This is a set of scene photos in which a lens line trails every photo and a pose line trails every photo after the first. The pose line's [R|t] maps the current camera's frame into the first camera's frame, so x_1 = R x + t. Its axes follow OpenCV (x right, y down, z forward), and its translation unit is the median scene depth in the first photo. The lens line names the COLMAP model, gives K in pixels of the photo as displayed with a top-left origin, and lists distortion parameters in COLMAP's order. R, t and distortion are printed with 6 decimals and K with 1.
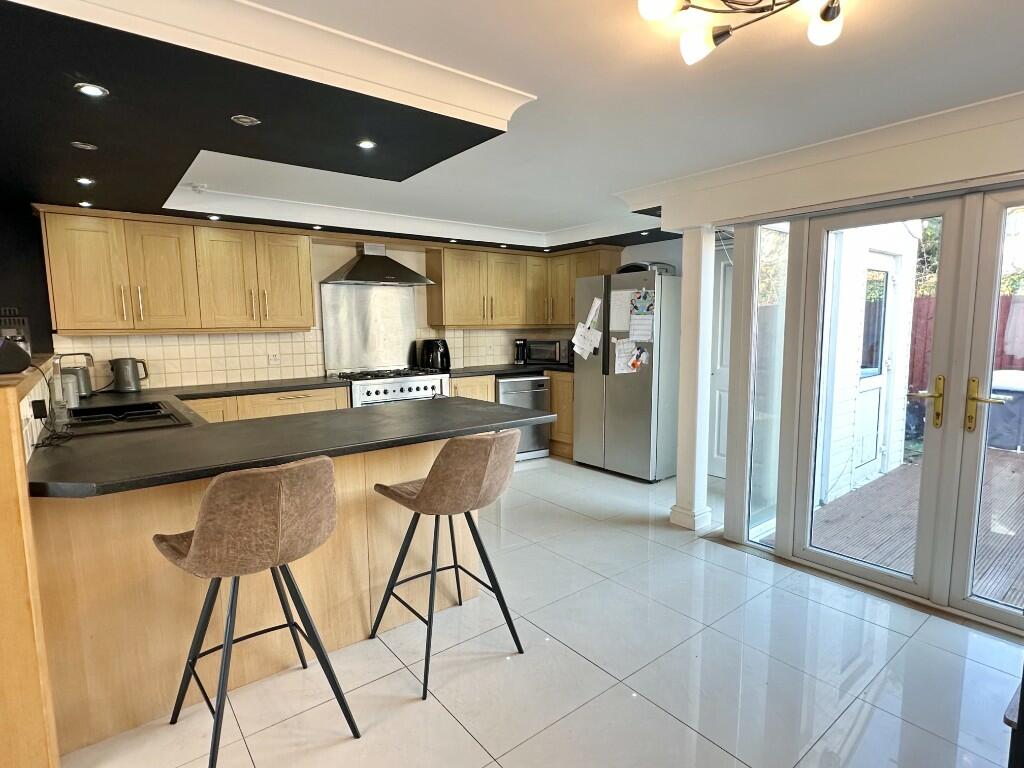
lens RADIAL K [[540.1, 0, 510.9], [0, 540.1, 387.0], [0, 0, 1]] dist [-0.004535, 0.000392]
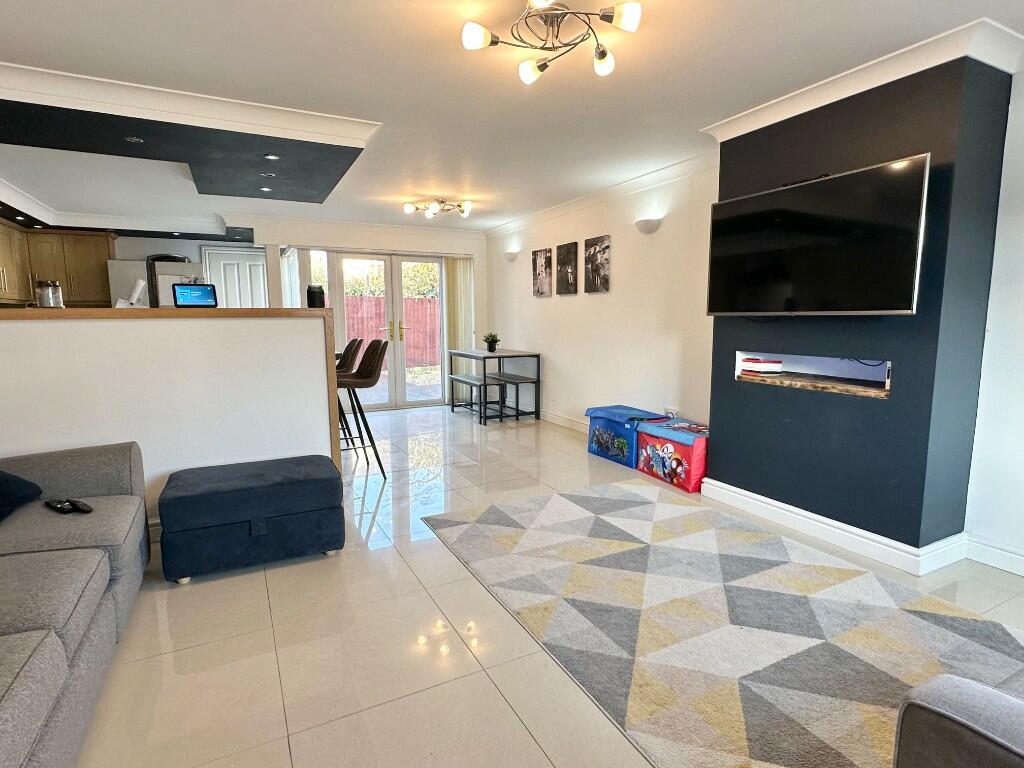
lens RADIAL K [[540.1, 0, 510.9], [0, 540.1, 387.0], [0, 0, 1]] dist [-0.004535, 0.000392]
pose [[0.179545, -0.119232, 0.976497, -0.987108], [0.120221, 0.987847, 0.098513, 0.062430], [-0.976376, 0.099708, 0.191697, -0.036159]]
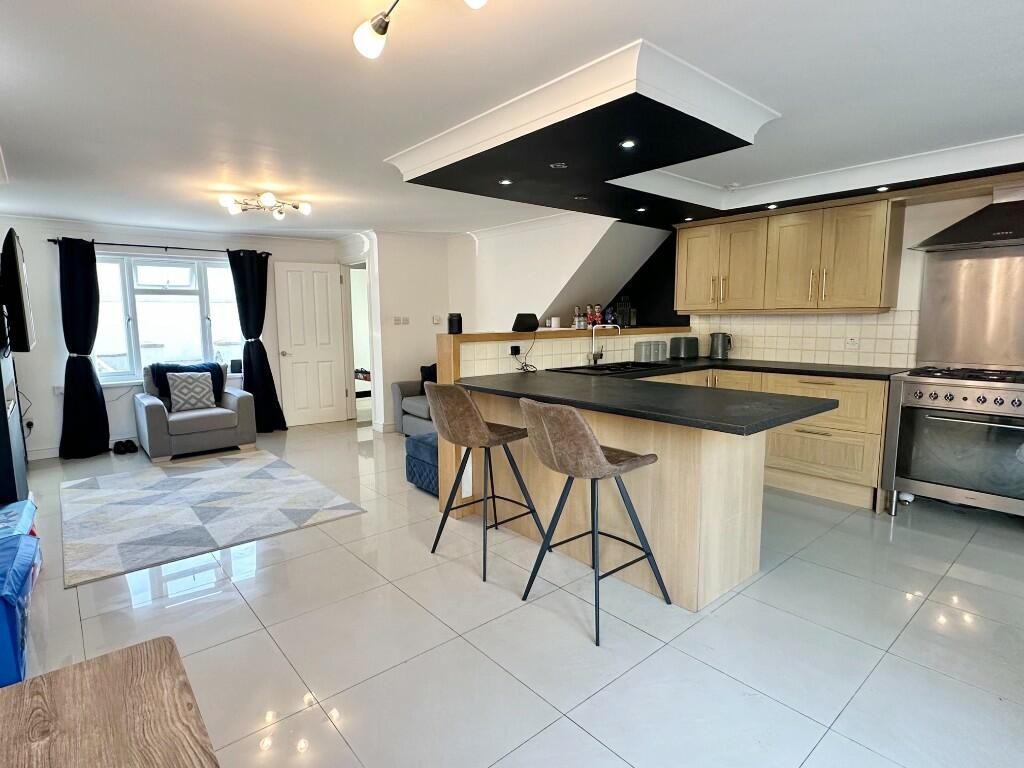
lens RADIAL K [[540.1, 0, 510.9], [0, 540.1, 387.0], [0, 0, 1]] dist [-0.004535, 0.000392]
pose [[0.049554, 0.139693, -0.988954, 0.462139], [-0.108805, 0.985033, 0.133687, -0.037765], [0.992827, 0.100978, 0.064011, 0.376899]]
